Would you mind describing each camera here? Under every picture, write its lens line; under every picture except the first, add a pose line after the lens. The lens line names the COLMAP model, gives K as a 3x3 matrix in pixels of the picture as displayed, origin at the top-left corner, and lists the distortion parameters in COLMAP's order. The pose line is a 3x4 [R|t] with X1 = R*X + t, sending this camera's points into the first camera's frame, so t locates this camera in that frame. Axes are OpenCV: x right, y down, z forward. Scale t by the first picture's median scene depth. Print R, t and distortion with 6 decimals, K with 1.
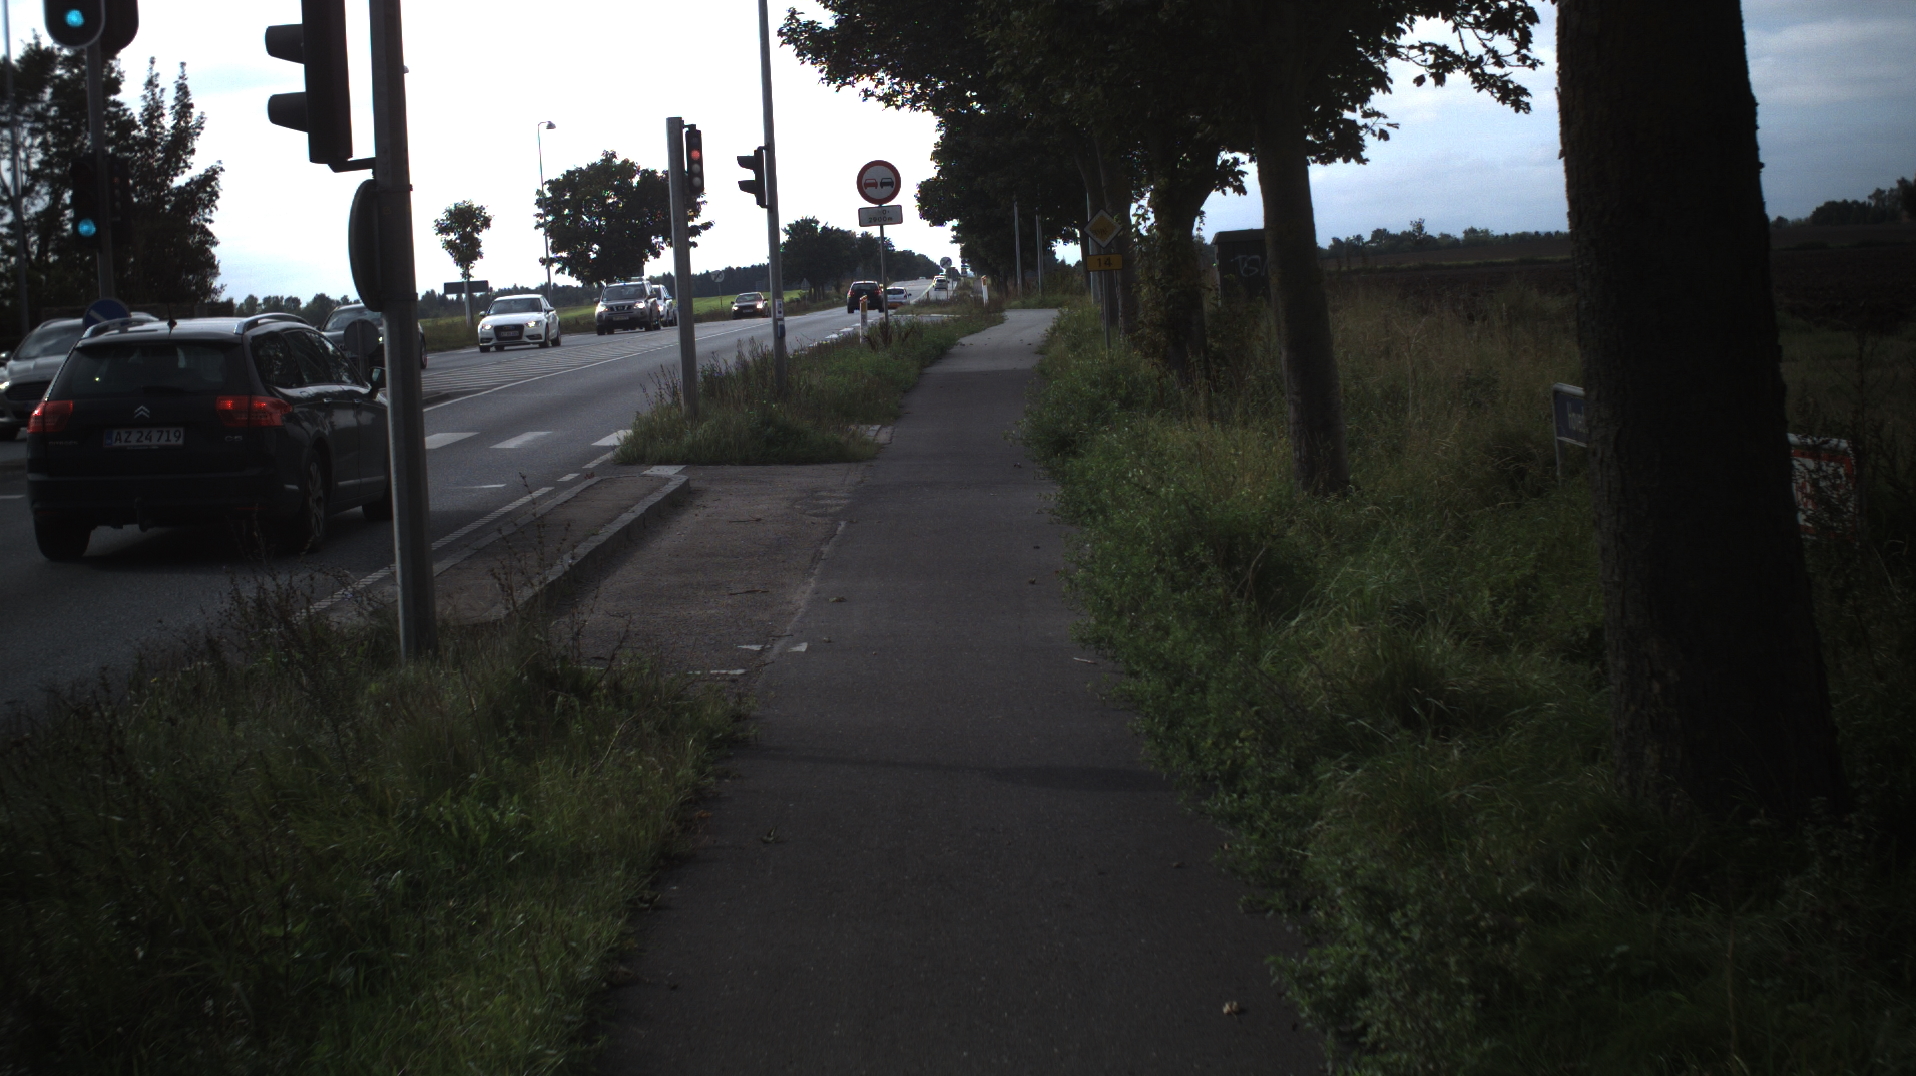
lens RADIAL K [[3552.6, 0, 958.0], [0, 3552.6, 538.0], [0, 0, 1]] dist [-0.267406, 0.201798]
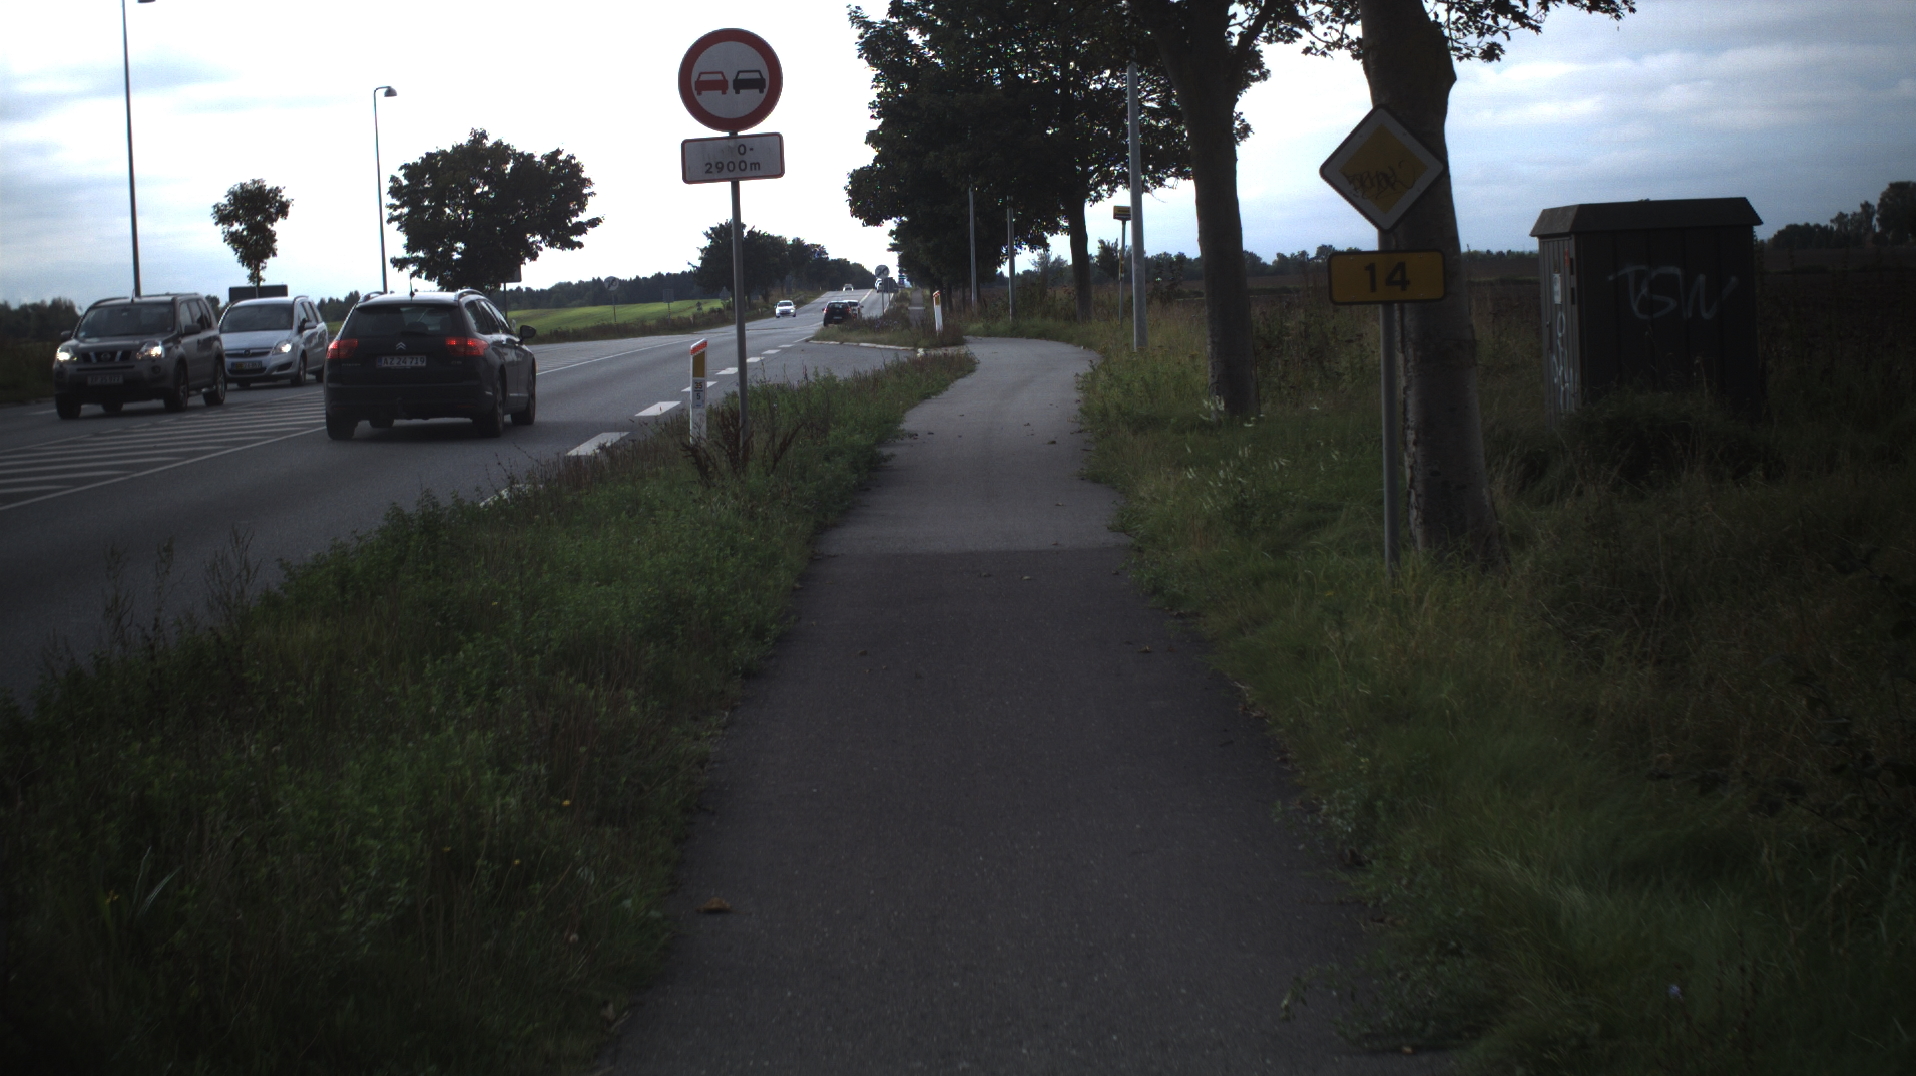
lens RADIAL K [[3552.6, 0, 958.0], [0, 3552.6, 538.0], [0, 0, 1]] dist [-0.267406, 0.201798]
pose [[0.999684, 0.016184, 0.019215, -0.001222], [-0.016129, 0.999865, -0.003049, -0.025702], [-0.019261, 0.002738, 0.999811, 0.333406]]
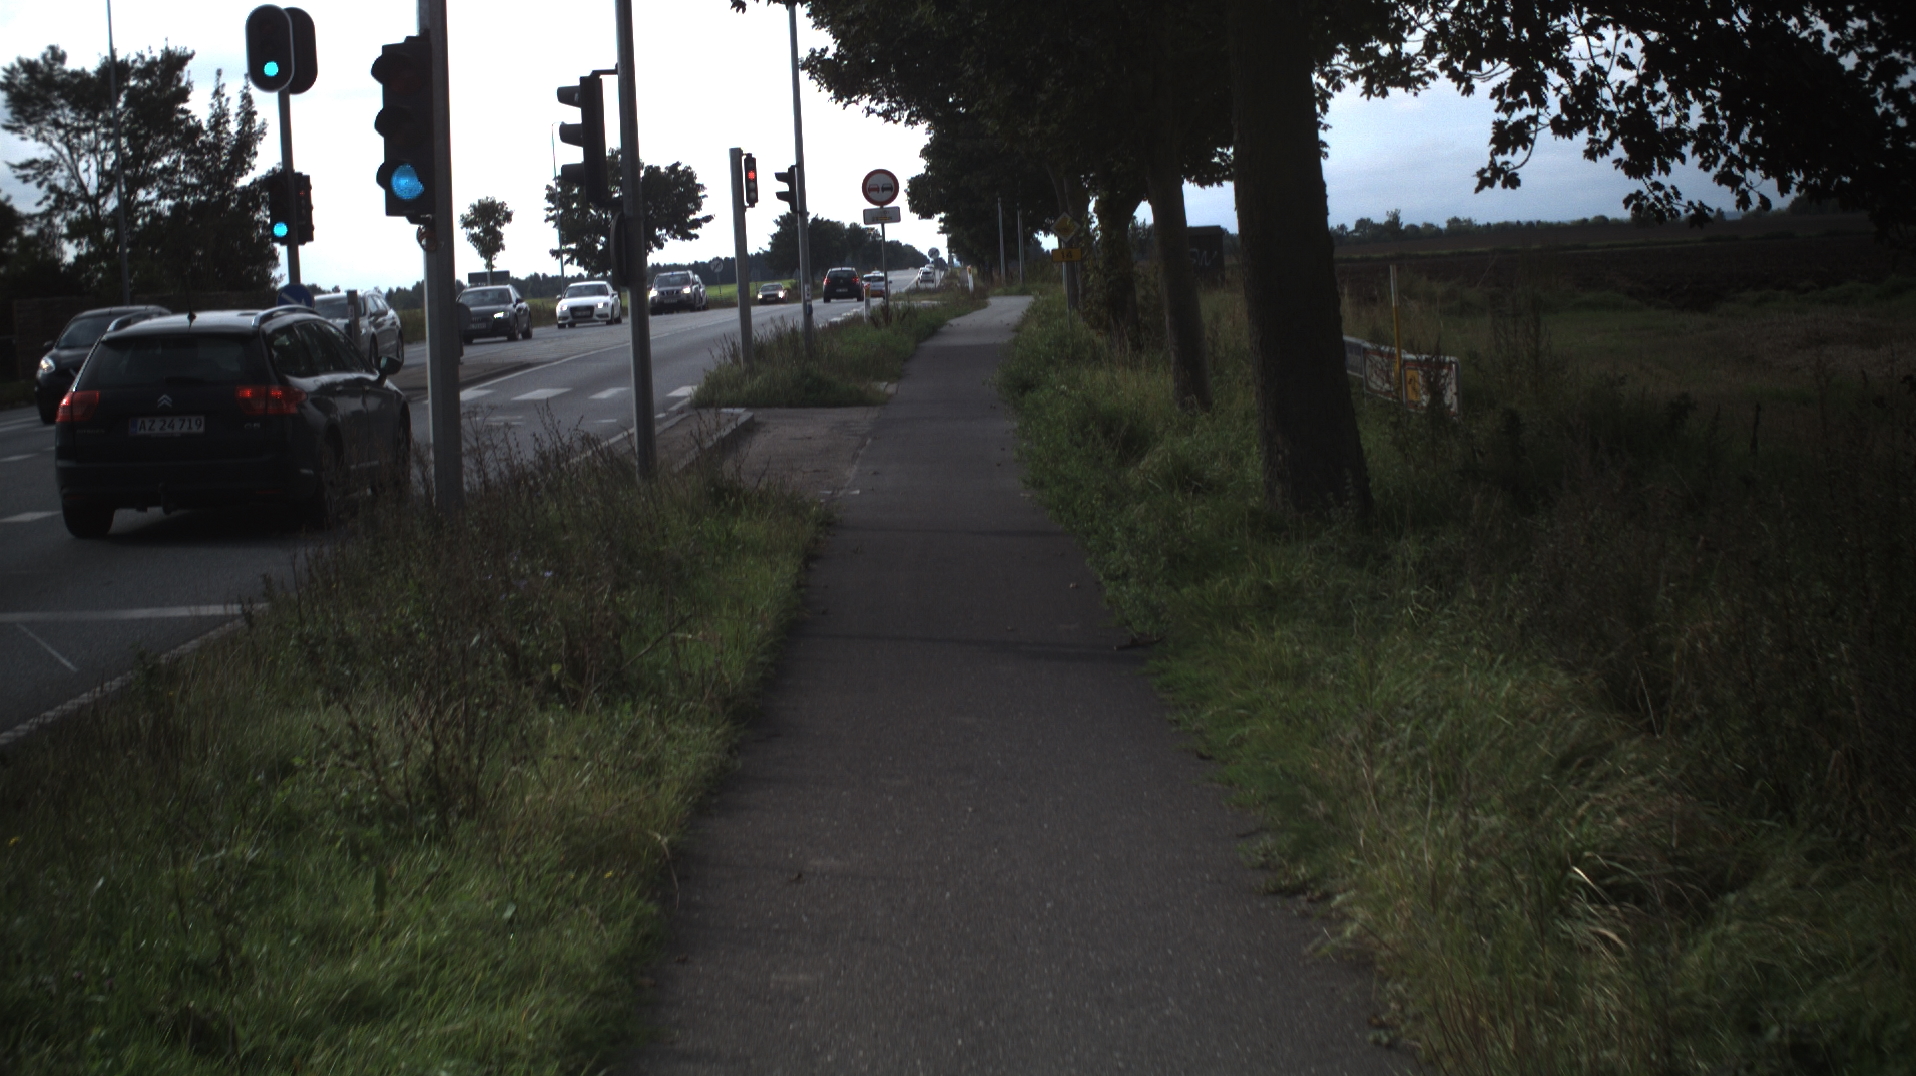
lens RADIAL K [[3552.6, 0, 958.0], [0, 3552.6, 538.0], [0, 0, 1]] dist [-0.267406, 0.201798]
pose [[0.999992, -0.001667, 0.003691, -0.000520], [0.001656, 0.999995, 0.002864, 0.008174], [-0.003696, -0.002858, 0.999989, -0.111342]]
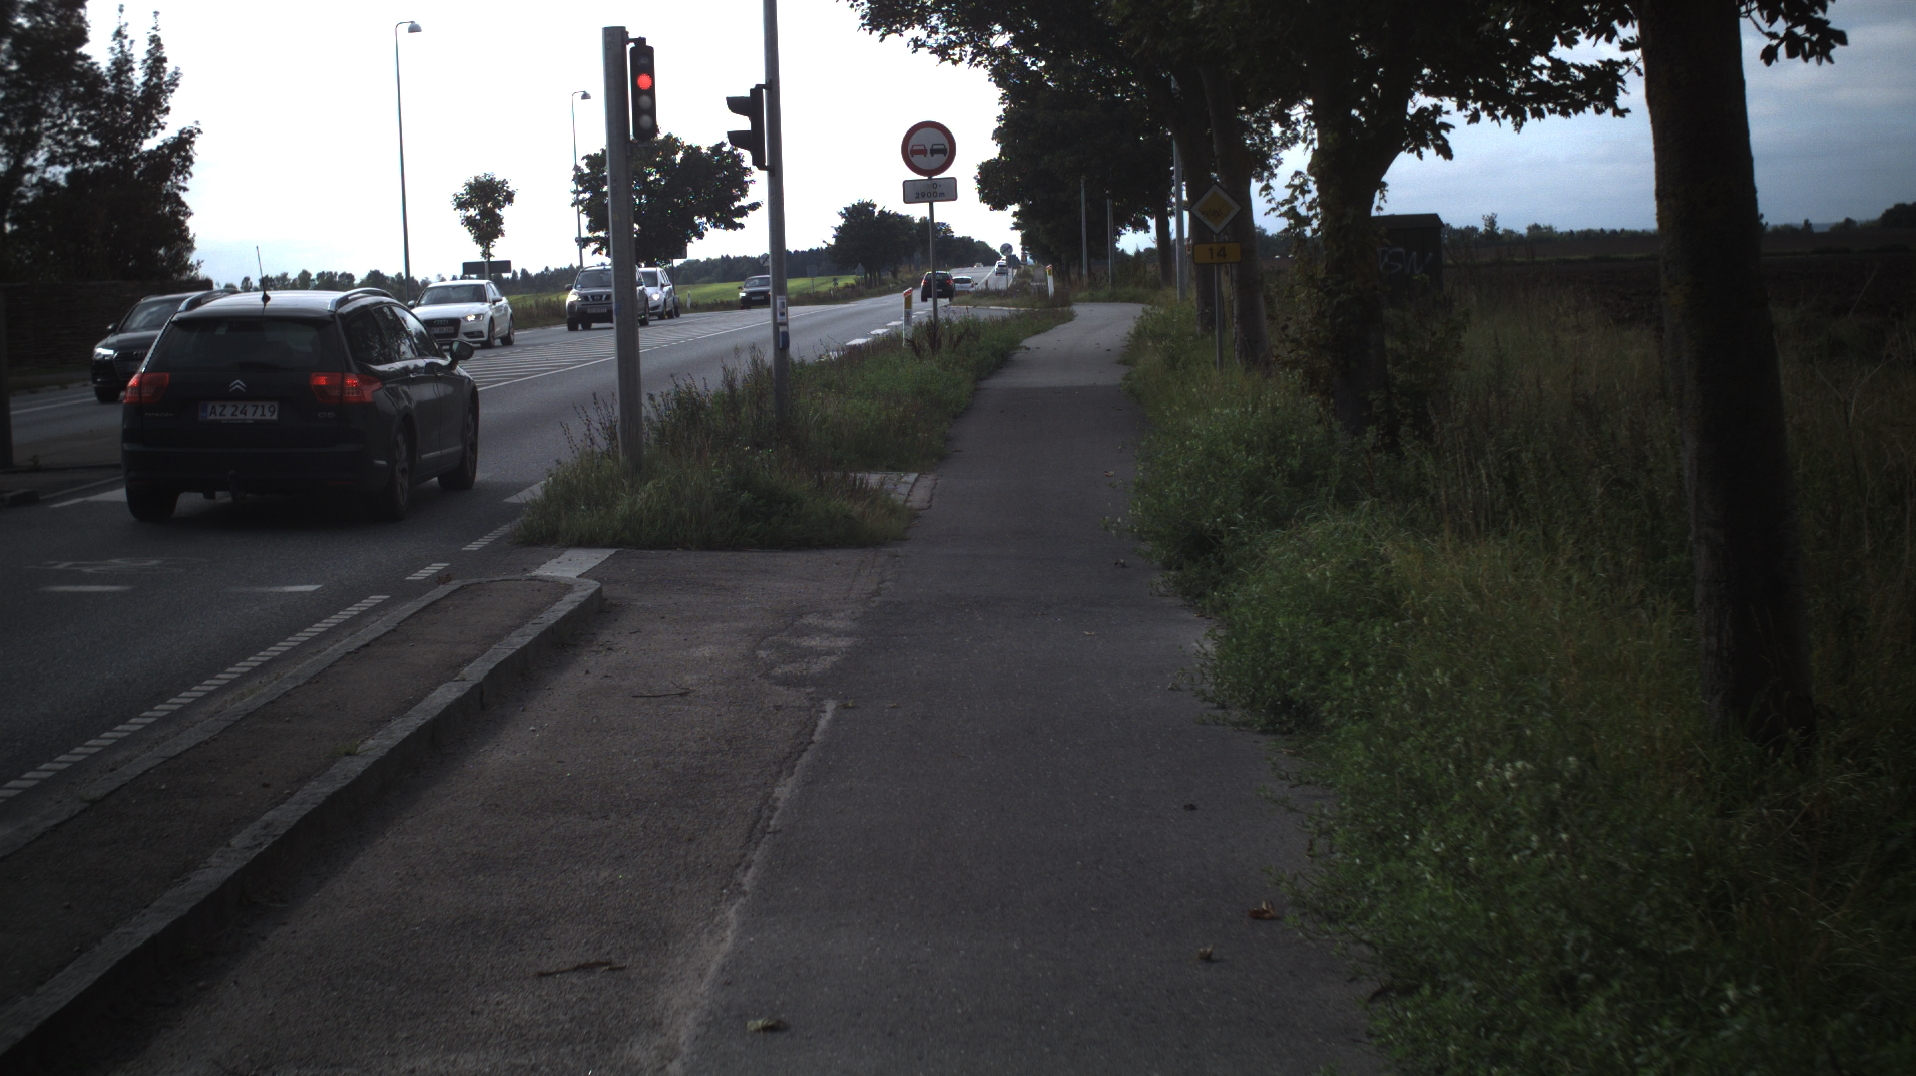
lens RADIAL K [[3552.6, 0, 958.0], [0, 3552.6, 538.0], [0, 0, 1]] dist [-0.267406, 0.201798]
pose [[0.999720, 0.018088, -0.015250, -0.000991], [-0.018031, 0.999830, 0.003846, -0.008611], [0.015317, -0.003570, 0.999876, 0.111312]]
